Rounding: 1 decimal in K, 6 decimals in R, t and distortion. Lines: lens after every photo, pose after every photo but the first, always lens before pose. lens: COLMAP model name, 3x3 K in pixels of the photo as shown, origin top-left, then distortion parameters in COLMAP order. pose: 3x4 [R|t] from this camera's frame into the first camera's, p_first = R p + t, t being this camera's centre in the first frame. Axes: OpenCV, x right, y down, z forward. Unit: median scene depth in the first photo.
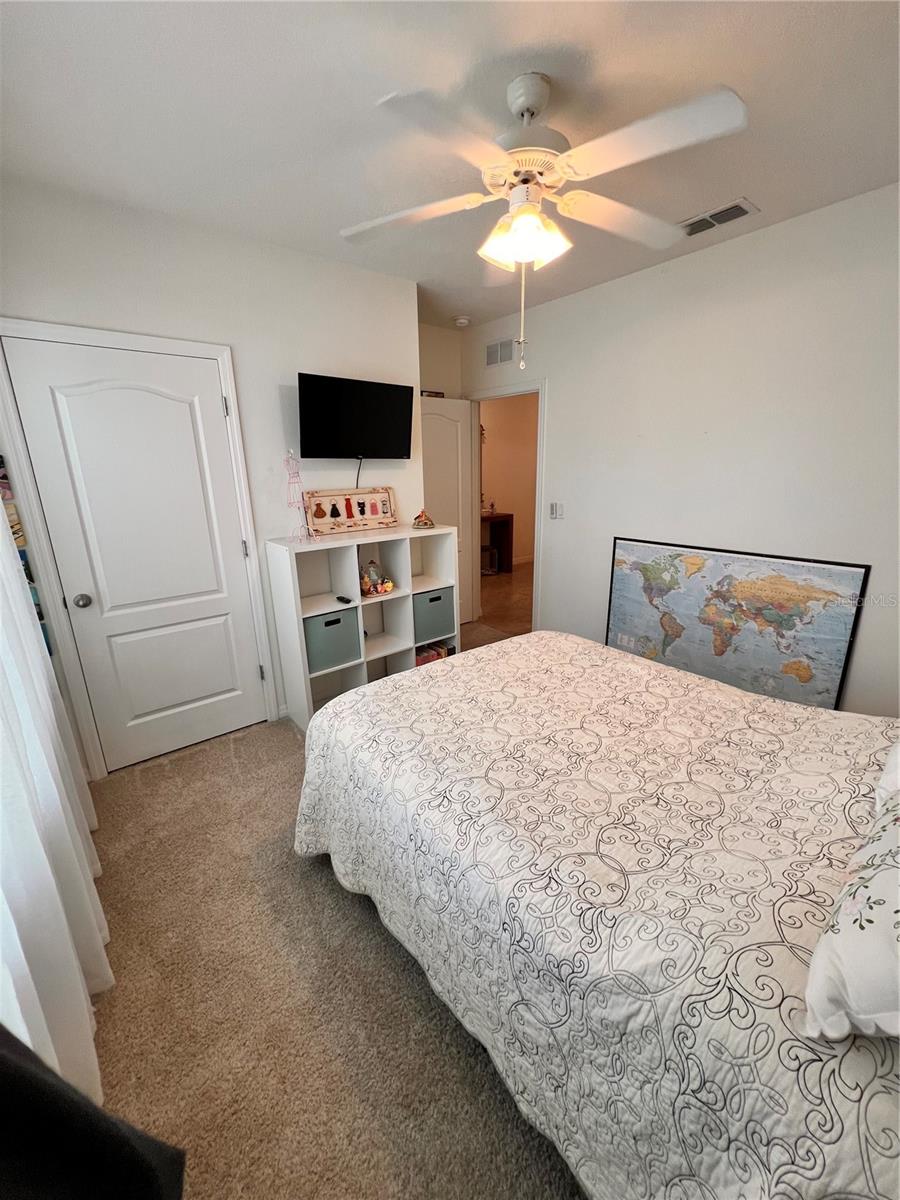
lens RADIAL K [[478.9, 0, 455.6], [0, 478.9, 597.2], [0, 0, 1]] dist [-0.000516, 0.000298]
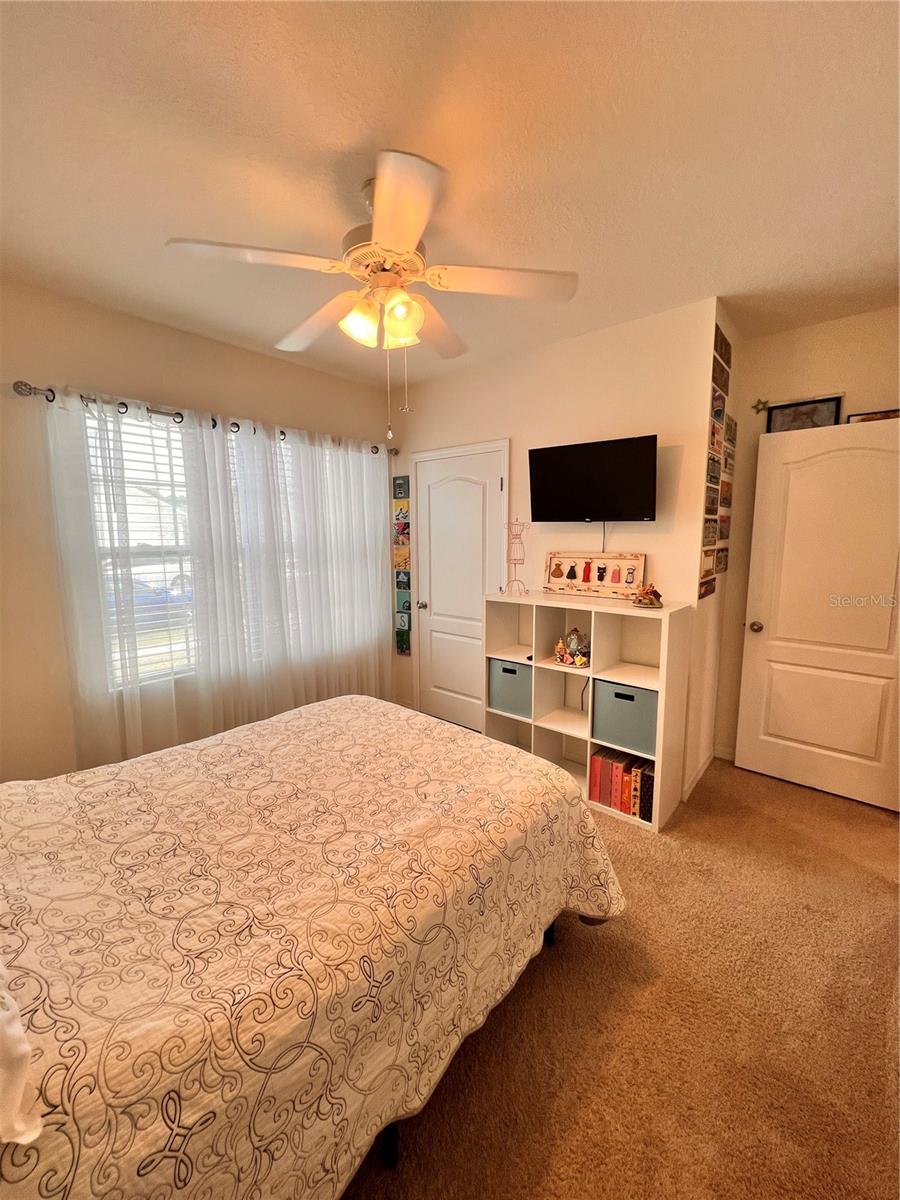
lens RADIAL K [[478.9, 0, 455.6], [0, 478.9, 597.2], [0, 0, 1]] dist [-0.000516, 0.000298]
pose [[0.171899, 0.147895, -0.973950, 0.742558], [-0.257161, 0.961122, 0.100559, -0.182854], [0.950957, 0.233176, 0.203248, 0.624747]]
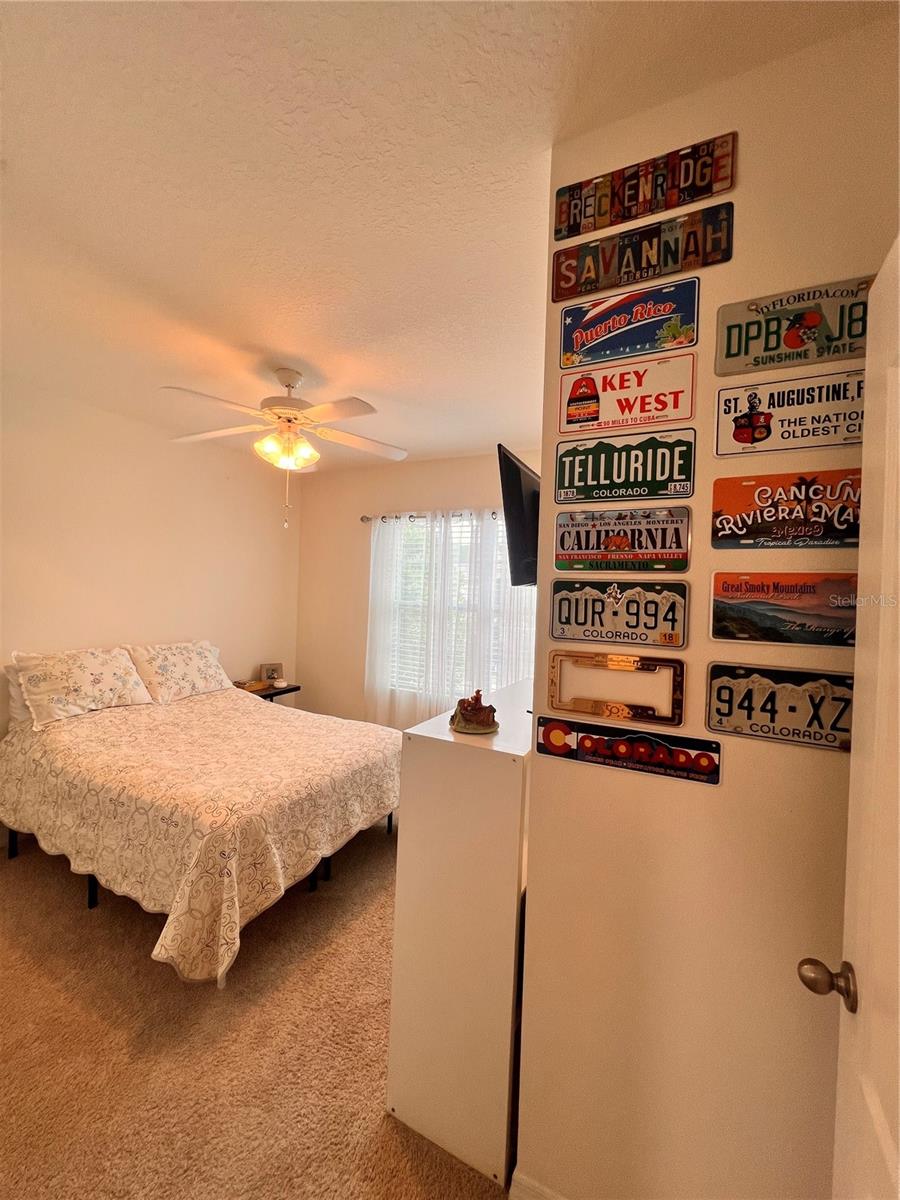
lens RADIAL K [[478.9, 0, 455.6], [0, 478.9, 597.2], [0, 0, 1]] dist [-0.000516, 0.000298]
pose [[-0.916930, -0.004741, -0.399021, 0.151838], [-0.119086, 0.957616, 0.262278, -0.452281], [0.380865, 0.288008, -0.878631, 1.591272]]
